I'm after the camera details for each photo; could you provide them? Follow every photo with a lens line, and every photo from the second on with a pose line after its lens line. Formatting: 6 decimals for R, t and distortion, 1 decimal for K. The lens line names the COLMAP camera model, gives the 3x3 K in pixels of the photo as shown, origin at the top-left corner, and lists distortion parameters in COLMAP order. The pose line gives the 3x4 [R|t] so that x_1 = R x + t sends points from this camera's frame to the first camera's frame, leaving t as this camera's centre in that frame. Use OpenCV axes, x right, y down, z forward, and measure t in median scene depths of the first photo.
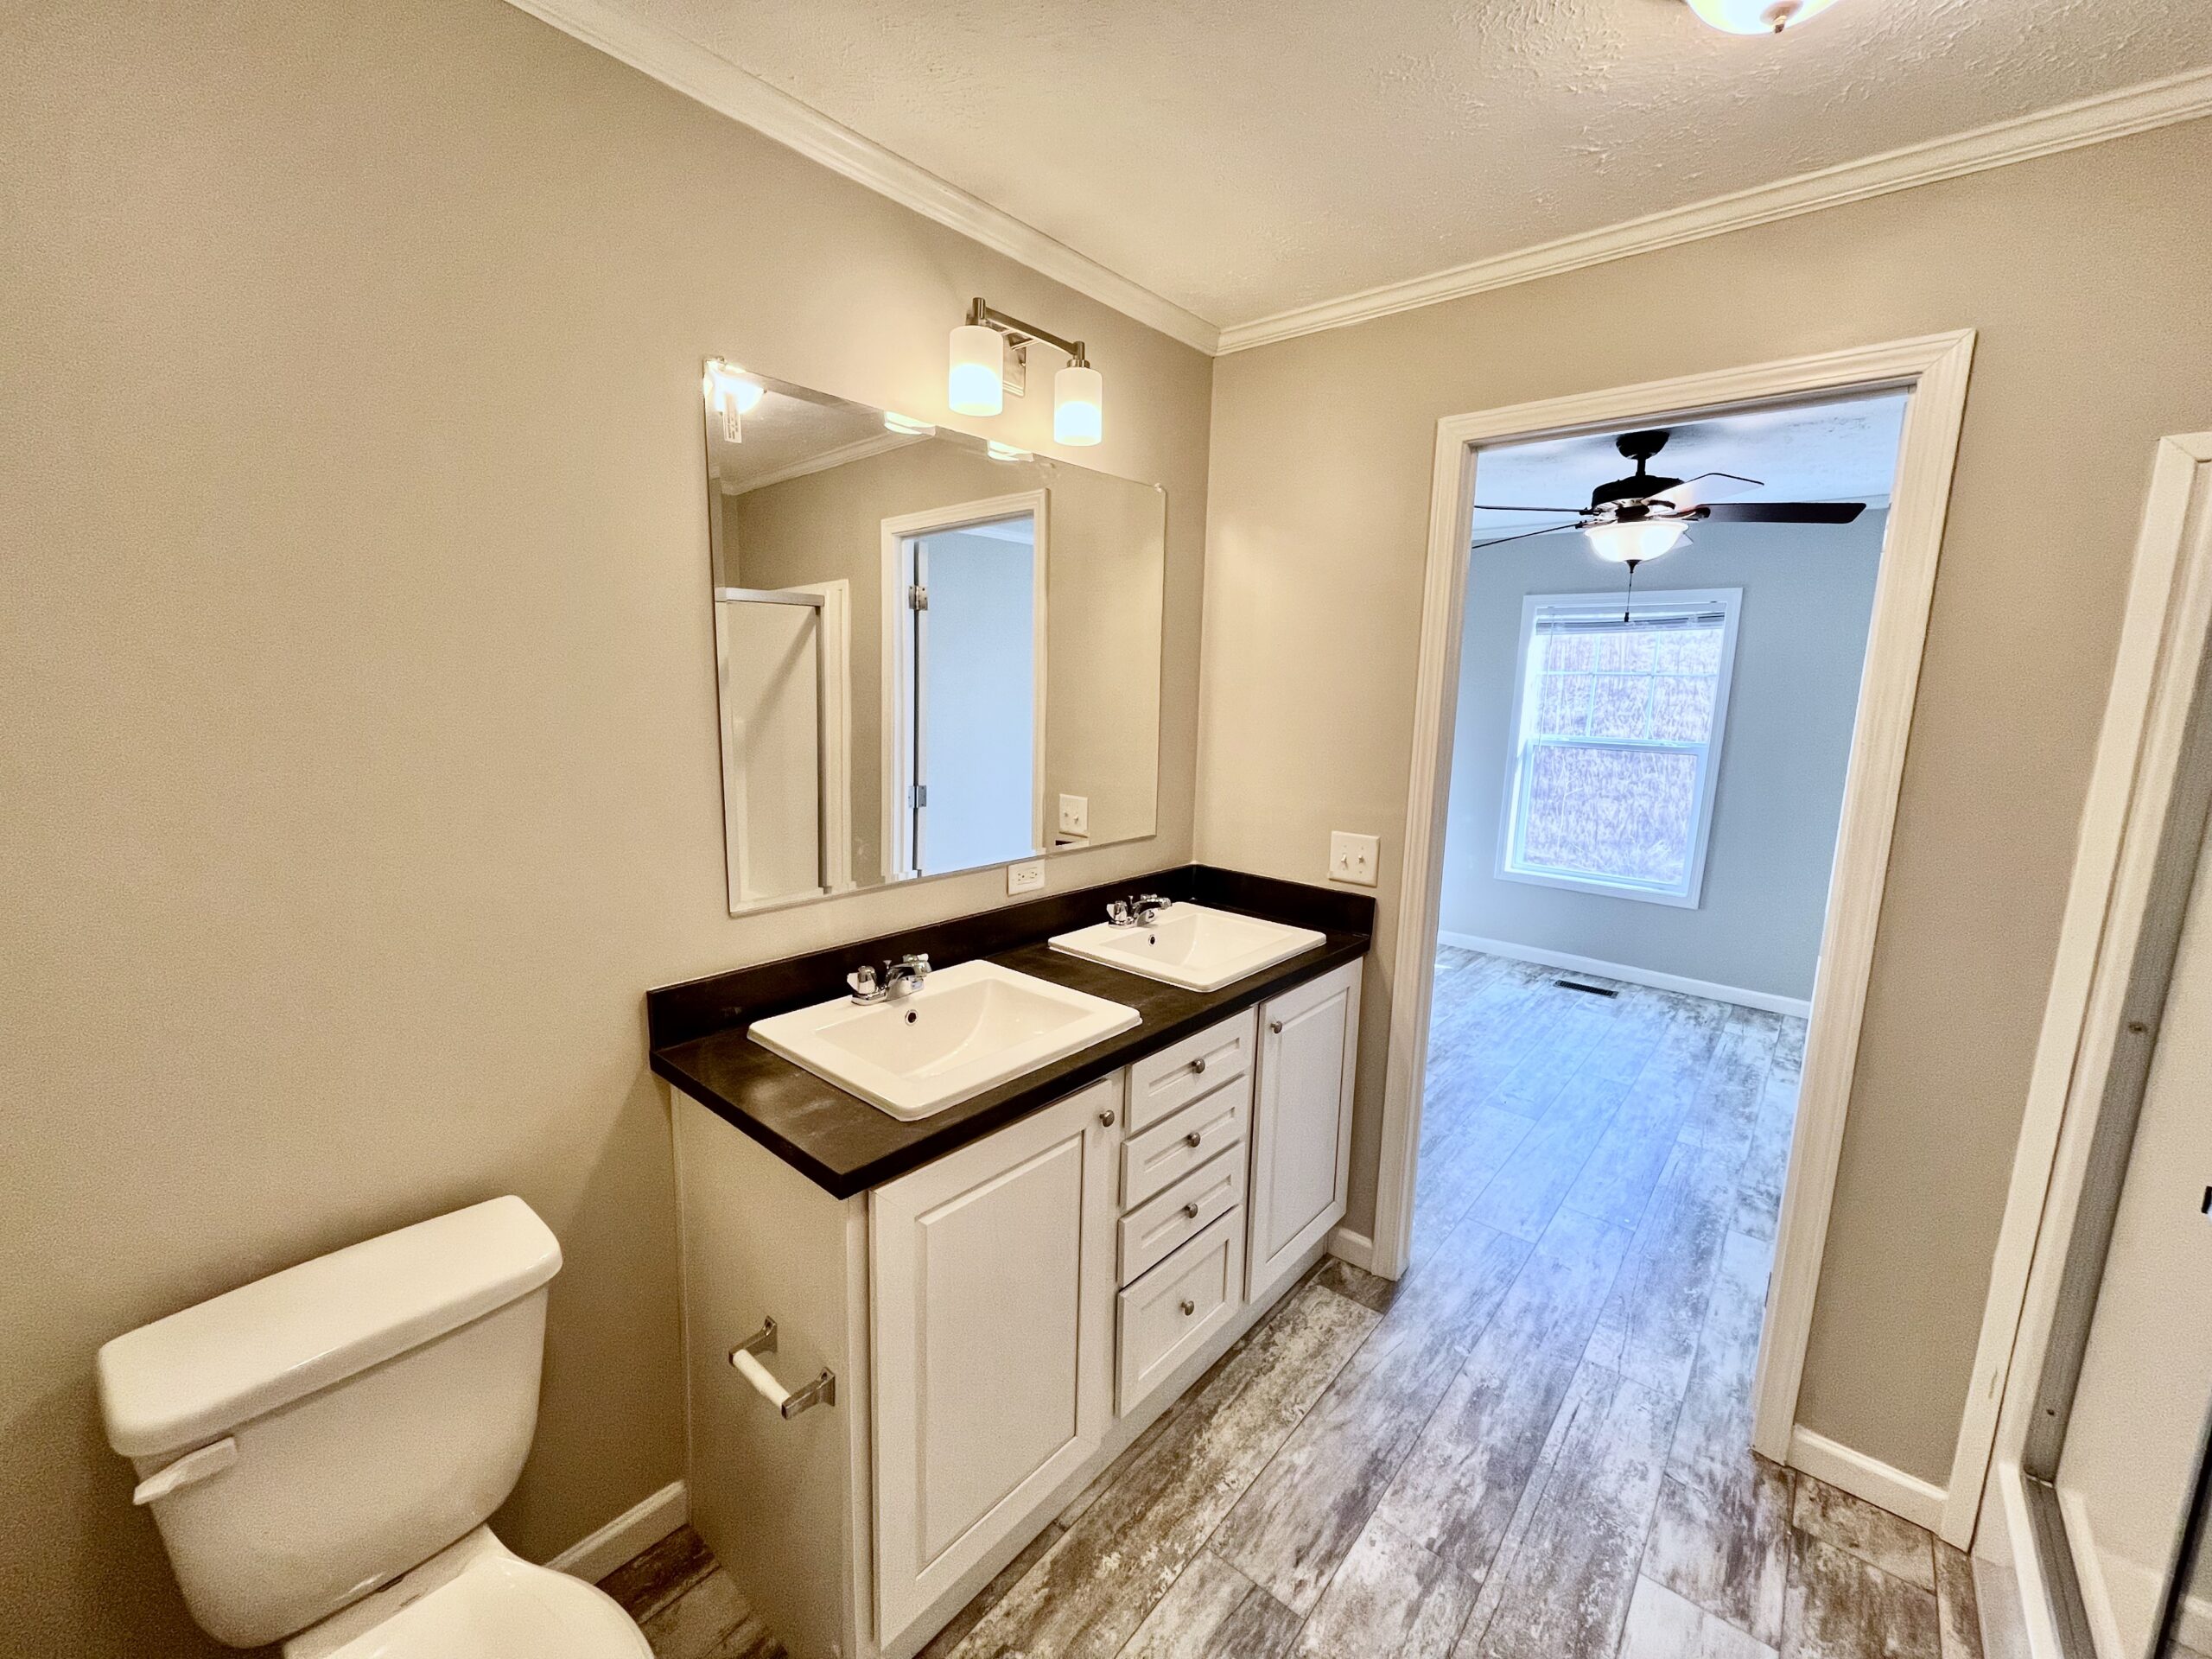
lens RADIAL K [[901.6, 0, 1105.9], [0, 901.6, 829.7], [0, 0, 1]] dist [-0.003128, 0.000276]
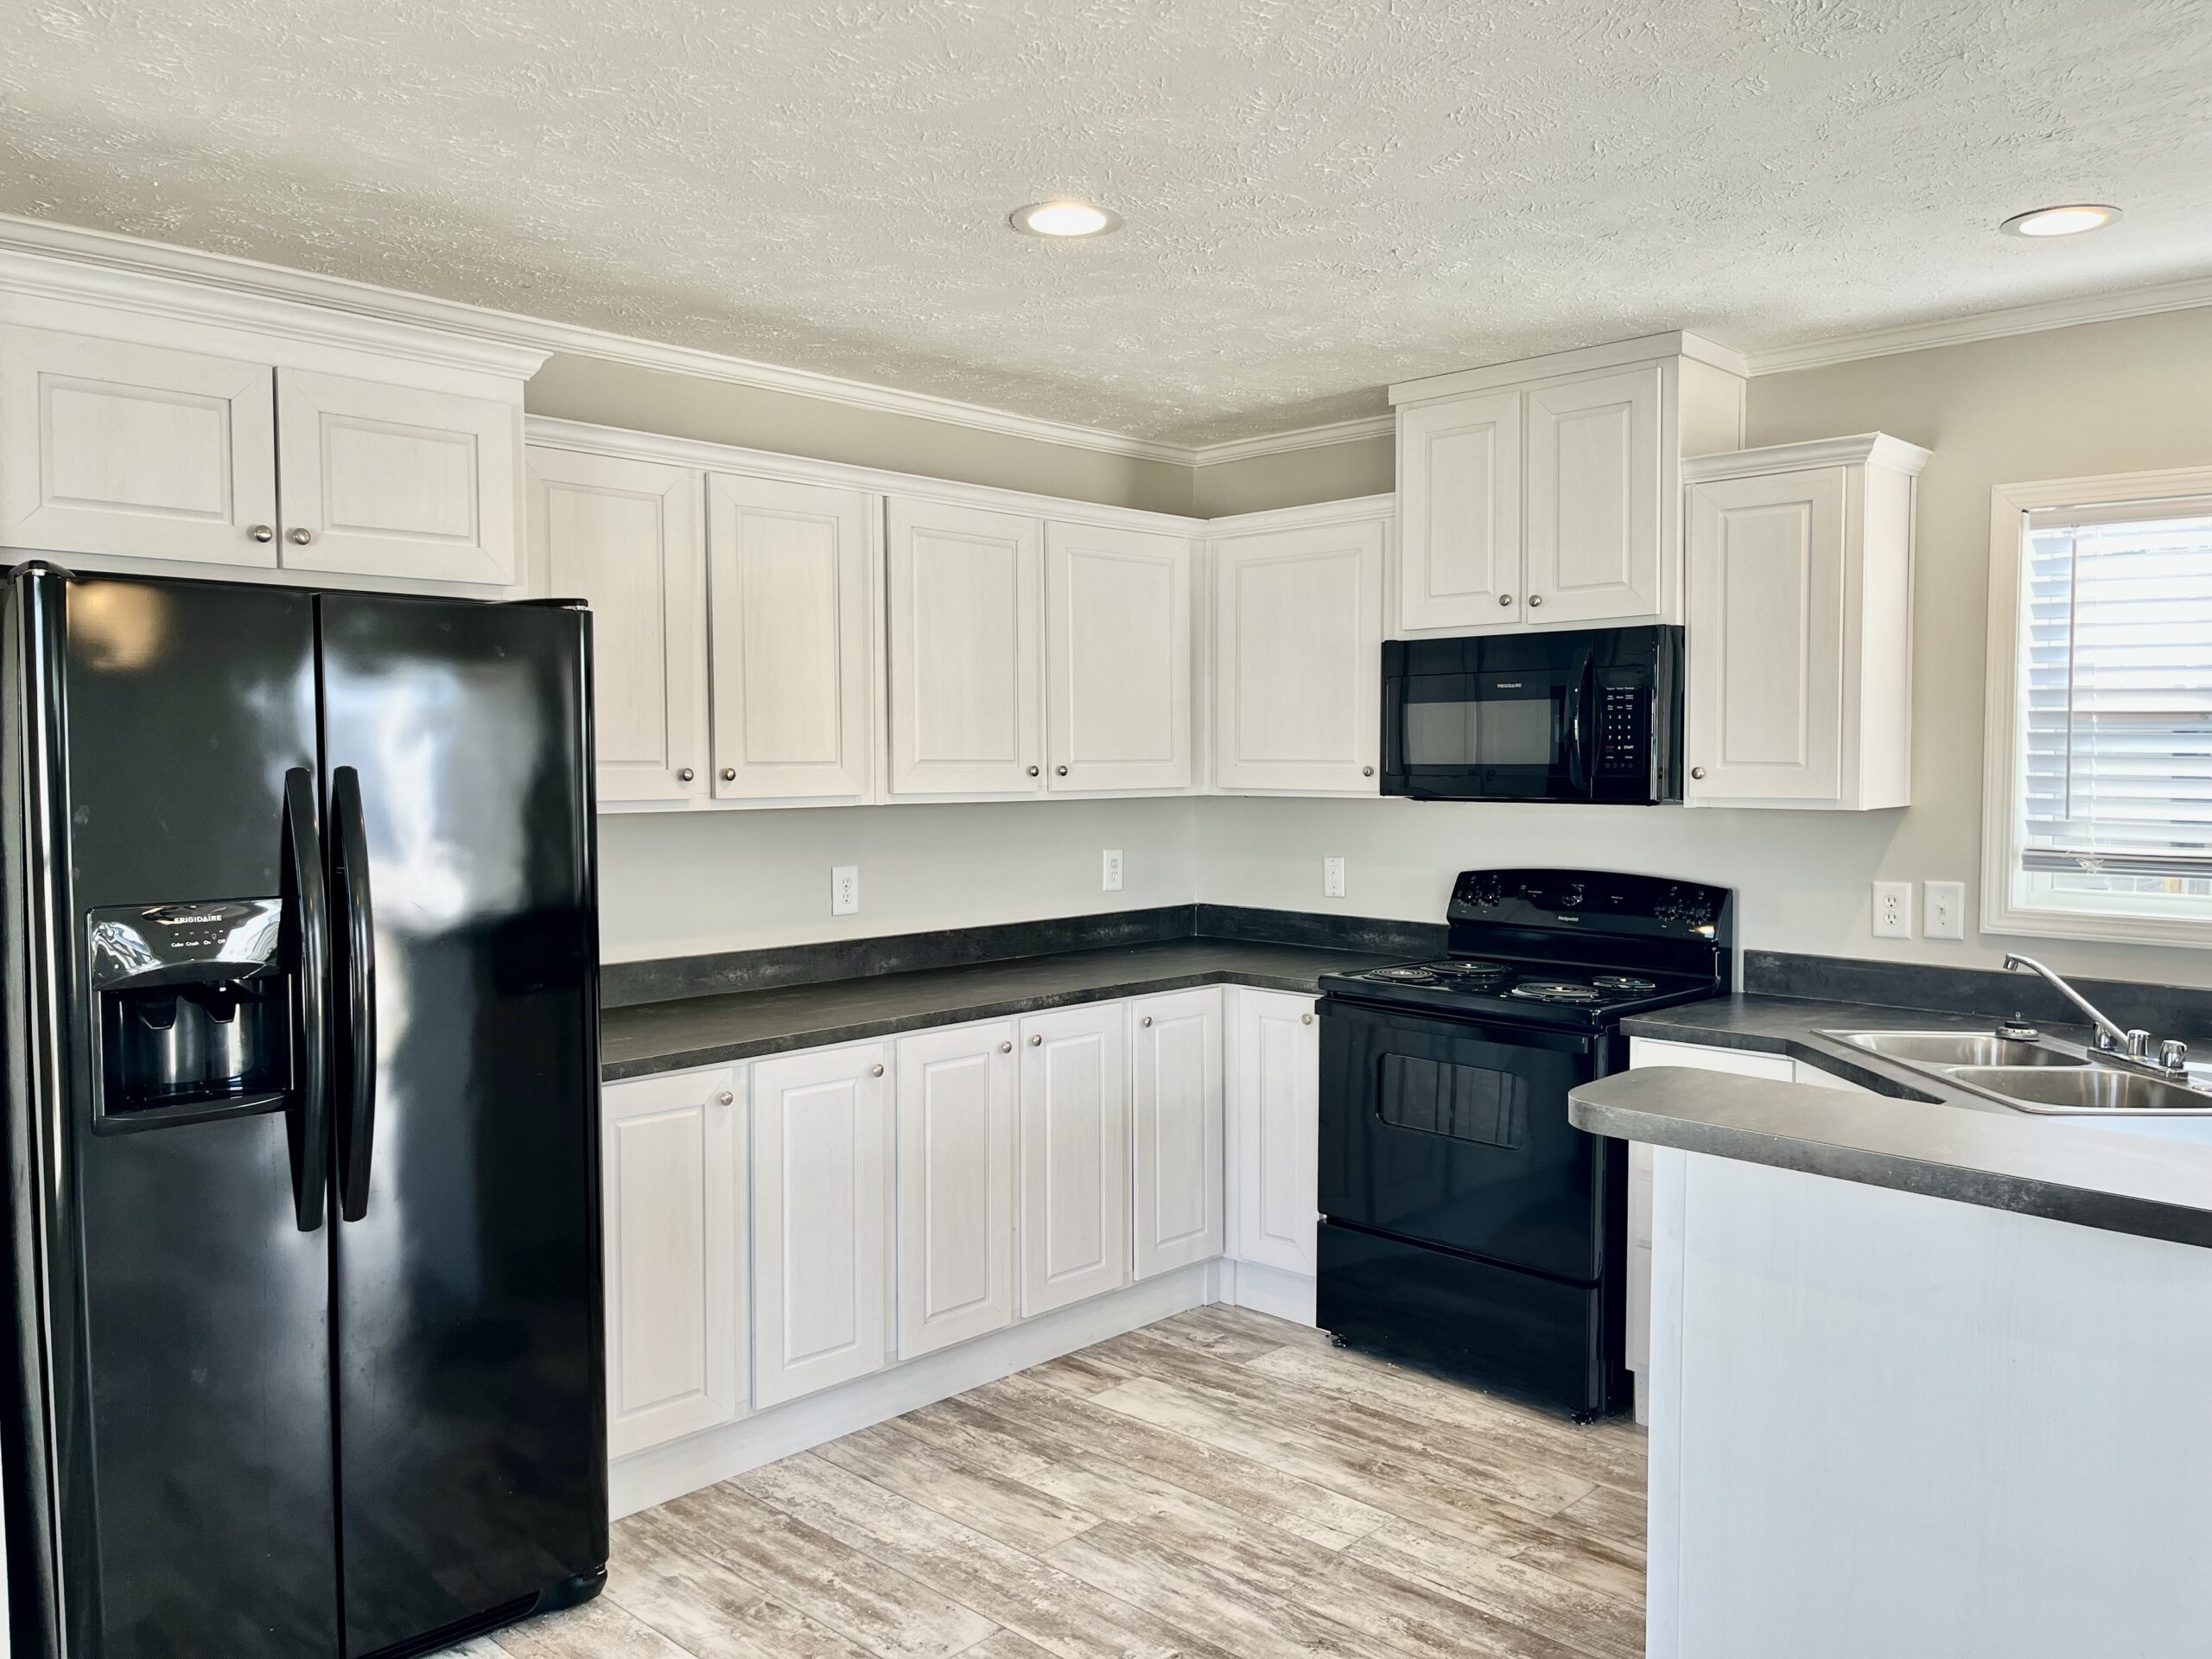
lens RADIAL K [[1684.0, 0, 1100.8], [0, 1684.0, 830.1], [0, 0, 1]] dist [0.023866, -0.001743]
pose [[0.069066, -0.074264, 0.994844, -1.642373], [0.163583, 0.984571, 0.062141, -0.121696], [-0.984109, 0.158448, 0.080148, 0.600416]]
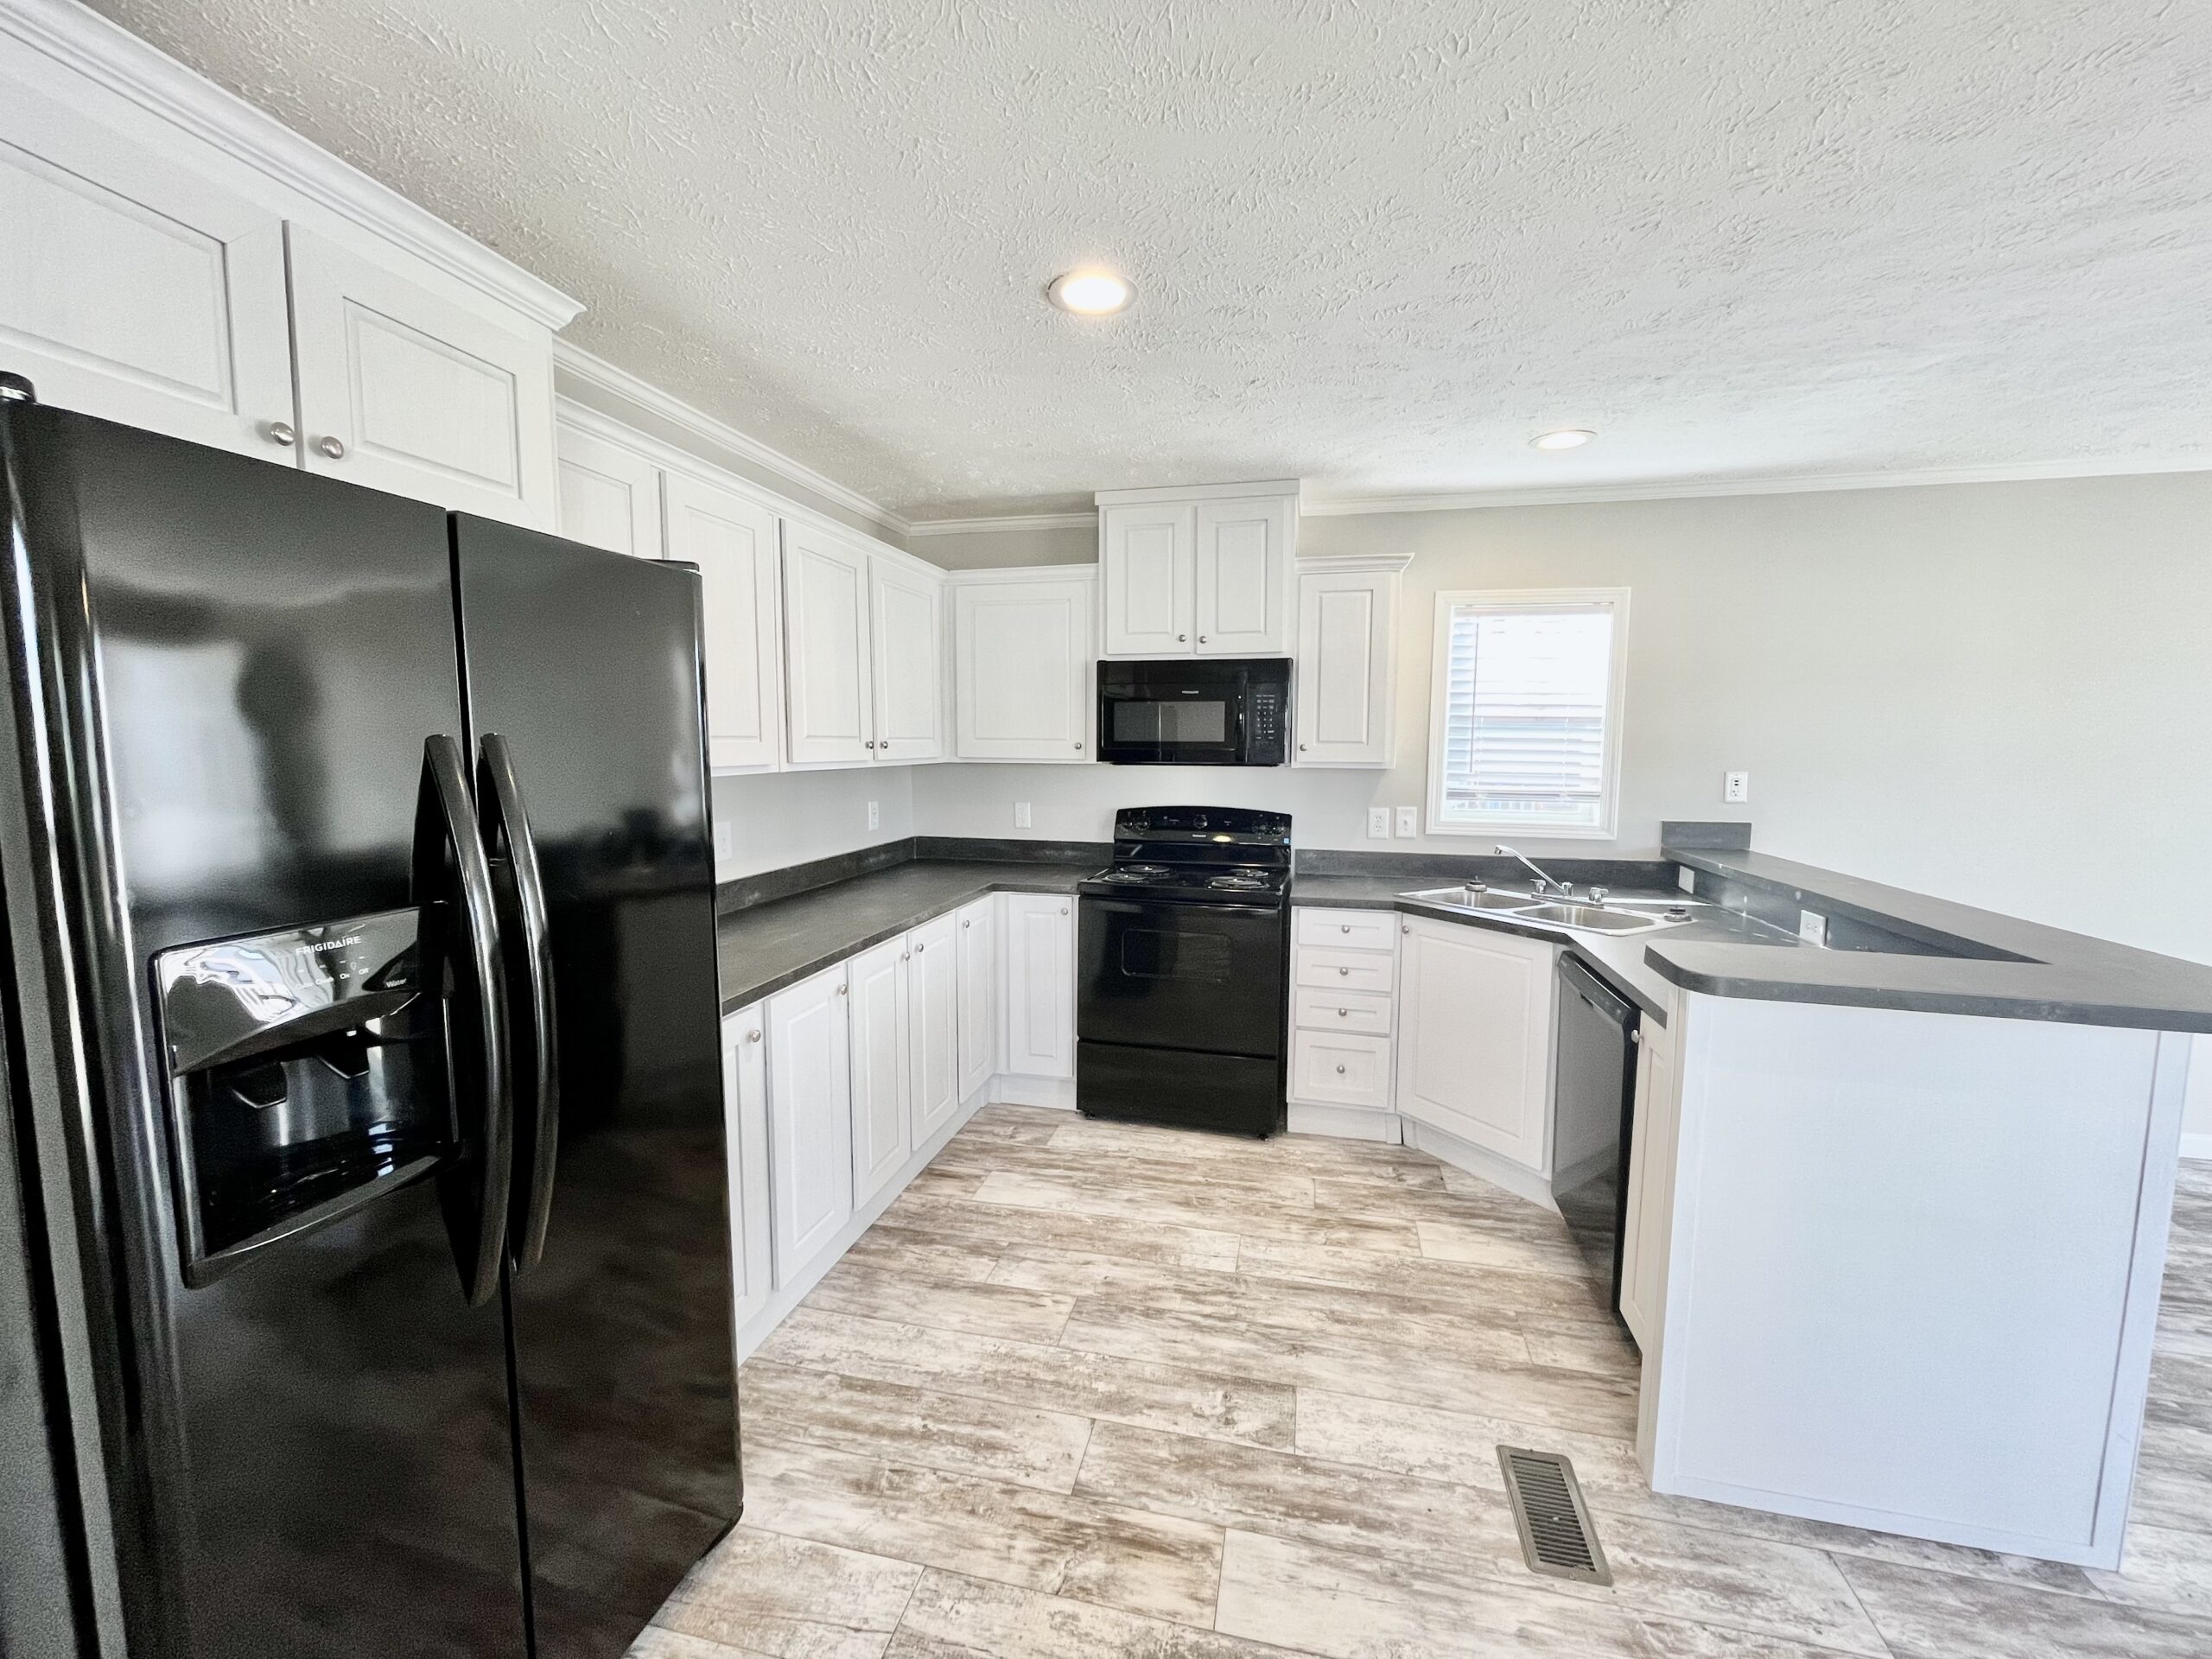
lens RADIAL K [[901.6, 0, 1105.7], [0, 901.6, 828.8], [0, 0, 1]] dist [-0.003128, 0.000276]
pose [[-0.449987, -0.117637, 0.885253, -0.965600], [0.126628, 0.972865, 0.193647, -0.197467], [-0.884012, 0.199237, -0.422880, 1.272030]]
